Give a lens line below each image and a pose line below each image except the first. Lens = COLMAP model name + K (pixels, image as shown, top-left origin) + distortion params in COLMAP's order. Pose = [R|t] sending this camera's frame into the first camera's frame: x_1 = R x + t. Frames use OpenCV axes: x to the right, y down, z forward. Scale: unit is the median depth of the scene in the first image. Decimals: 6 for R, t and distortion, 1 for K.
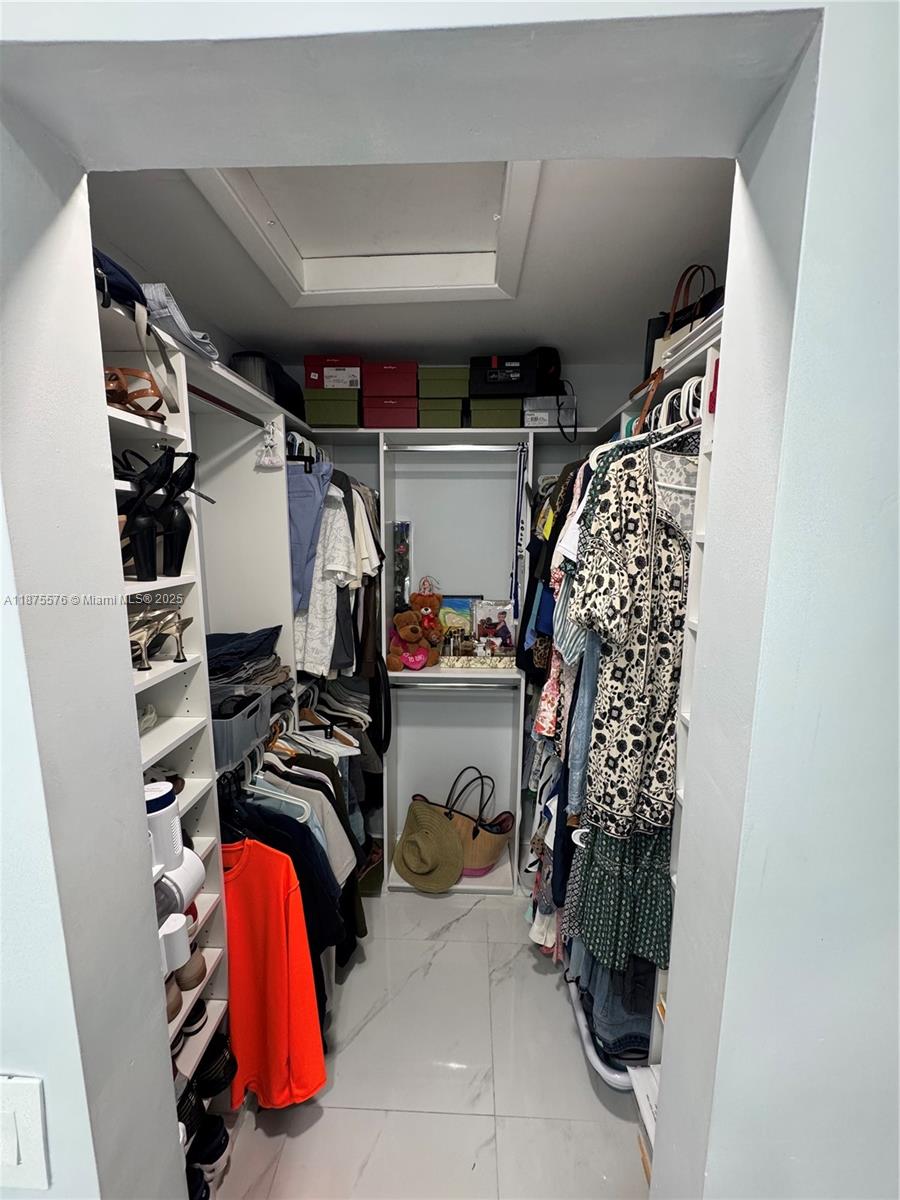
lens RADIAL K [[478.6, 0, 451.7], [0, 478.6, 598.6], [0, 0, 1]] dist [-0.002726, 0.000579]
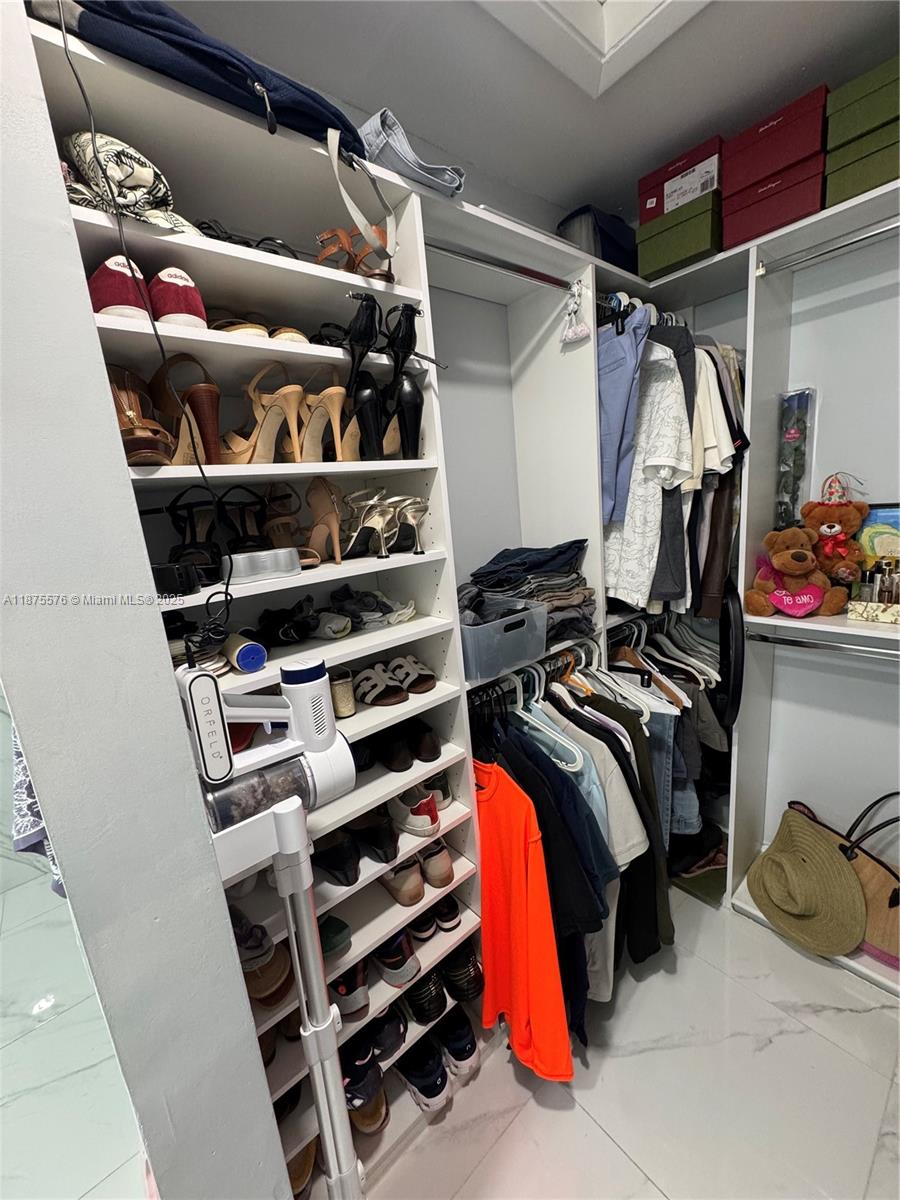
lens RADIAL K [[478.6, 0, 451.7], [0, 478.6, 598.6], [0, 0, 1]] dist [-0.002726, 0.000579]
pose [[0.669894, 0.082620, -0.737845, 0.102158], [-0.013018, 0.994944, 0.099589, 0.073316], [0.742342, -0.057108, 0.667583, 0.245823]]
